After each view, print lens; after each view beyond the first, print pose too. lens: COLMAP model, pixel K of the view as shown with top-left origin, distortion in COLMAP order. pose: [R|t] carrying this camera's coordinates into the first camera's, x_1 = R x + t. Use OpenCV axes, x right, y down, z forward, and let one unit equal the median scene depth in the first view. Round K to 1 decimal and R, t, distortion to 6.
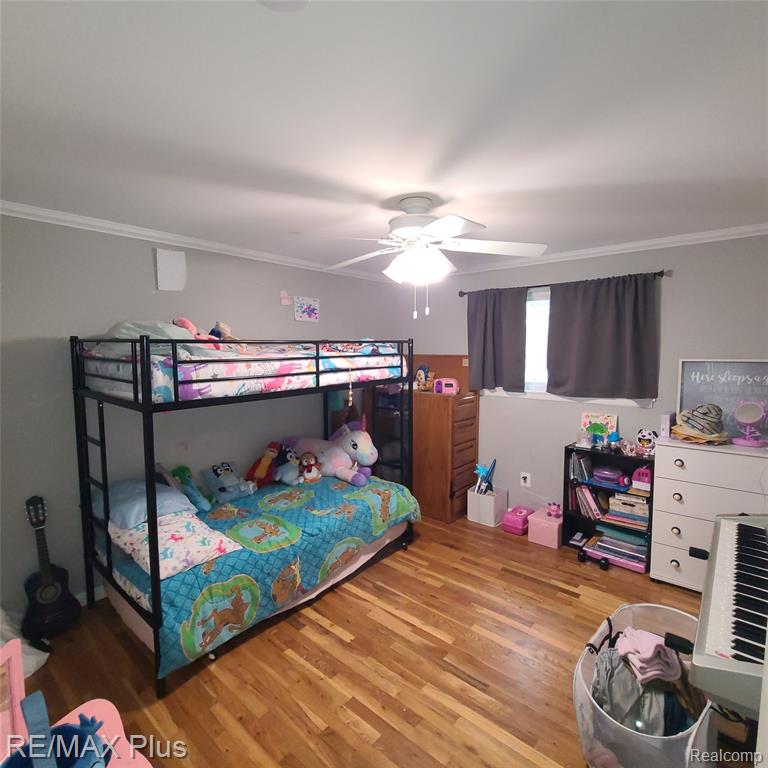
lens RADIAL K [[417.2, 0, 386.7], [0, 417.2, 382.1], [0, 0, 1]] dist [-0.002505, -0.000823]
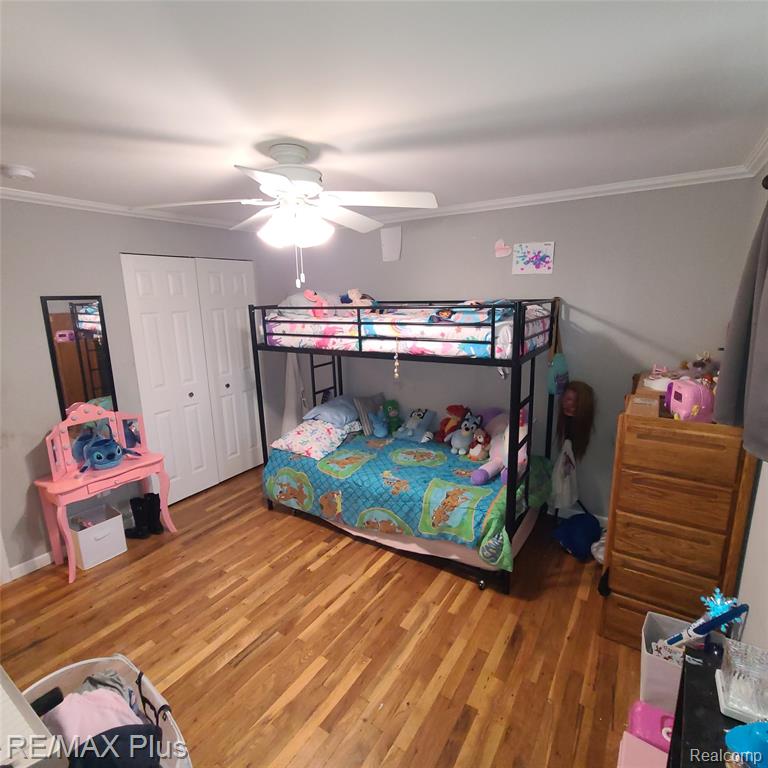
lens RADIAL K [[417.2, 0, 386.3], [0, 417.2, 381.7], [0, 0, 1]] dist [-0.002505, -0.000823]
pose [[0.128868, 0.204751, -0.970294, 0.896309], [-0.065942, 0.978056, 0.197631, -0.128459], [0.989467, 0.038515, 0.139541, 0.957448]]
